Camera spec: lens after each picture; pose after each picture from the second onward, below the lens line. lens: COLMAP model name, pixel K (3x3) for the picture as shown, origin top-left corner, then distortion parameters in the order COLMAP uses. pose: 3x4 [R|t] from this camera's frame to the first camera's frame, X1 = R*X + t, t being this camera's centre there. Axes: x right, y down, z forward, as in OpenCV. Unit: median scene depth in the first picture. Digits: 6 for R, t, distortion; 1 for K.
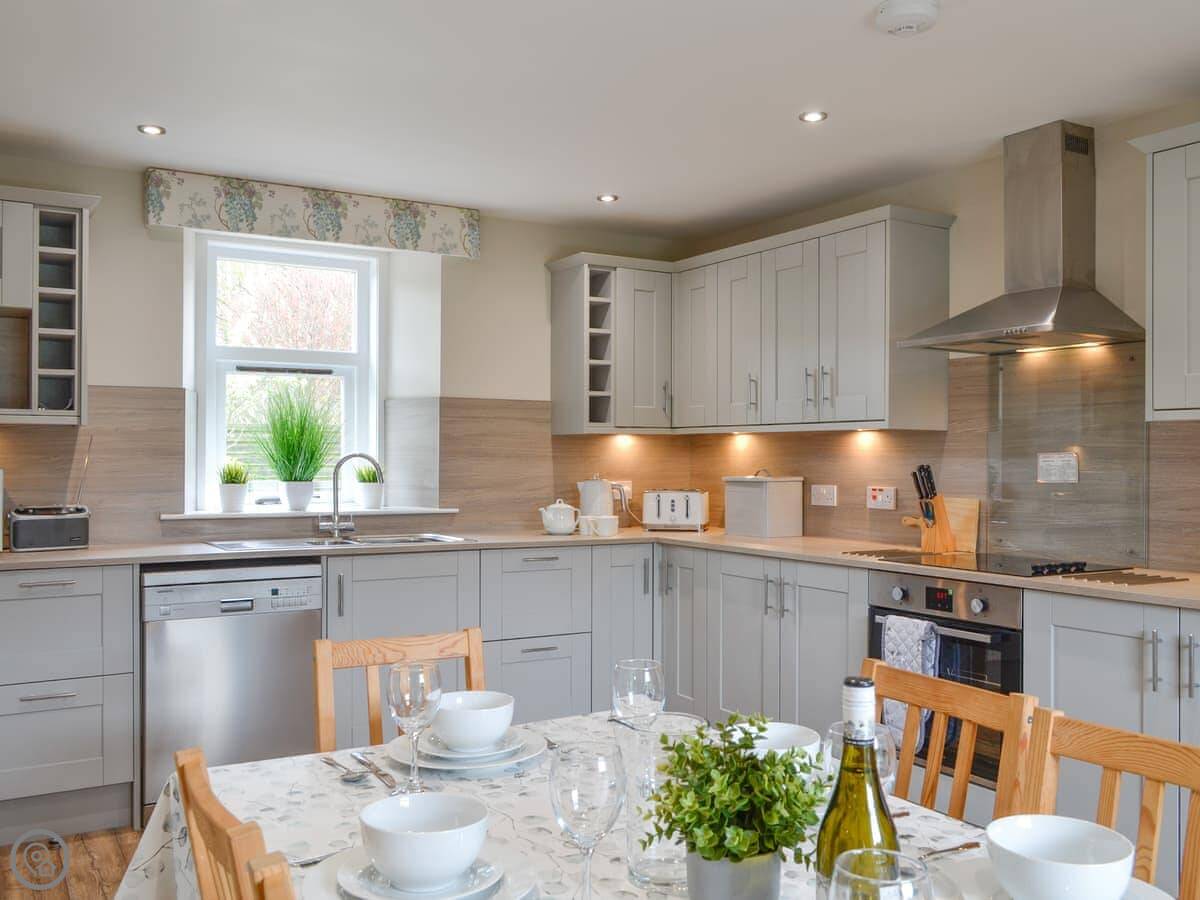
lens RADIAL K [[1103.8, 0, 600.0], [0, 1103.8, 450.0], [0, 0, 1]] dist [-0.064479, 0.006771]
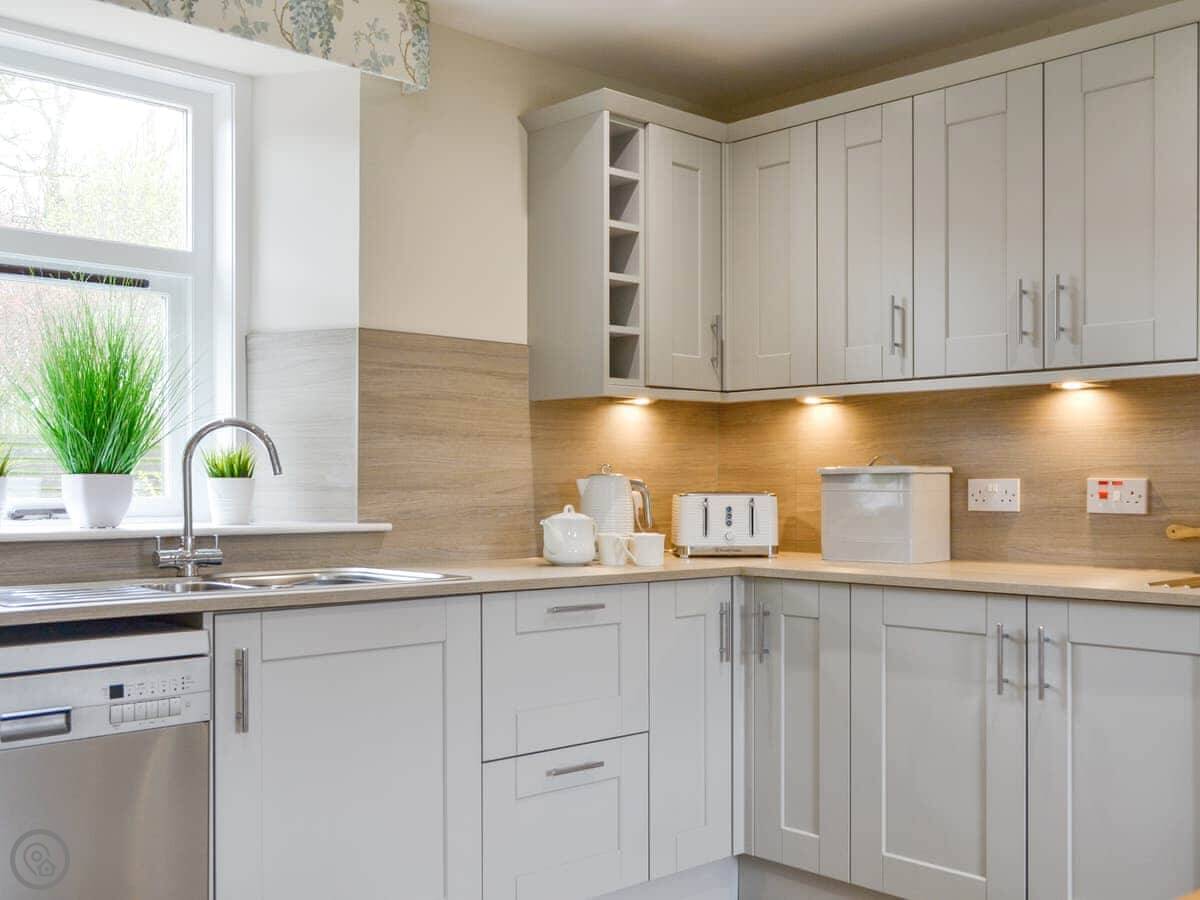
lens RADIAL K [[1280.5, 0, 598.9], [0, 1280.5, 483.5], [0, 0, 1]] dist [-0.019332, 0.007771]
pose [[0.974931, -0.003264, 0.222485, -0.172745], [0.001824, 0.999976, 0.006677, 0.028415], [-0.222502, -0.006104, 0.974913, 0.329486]]
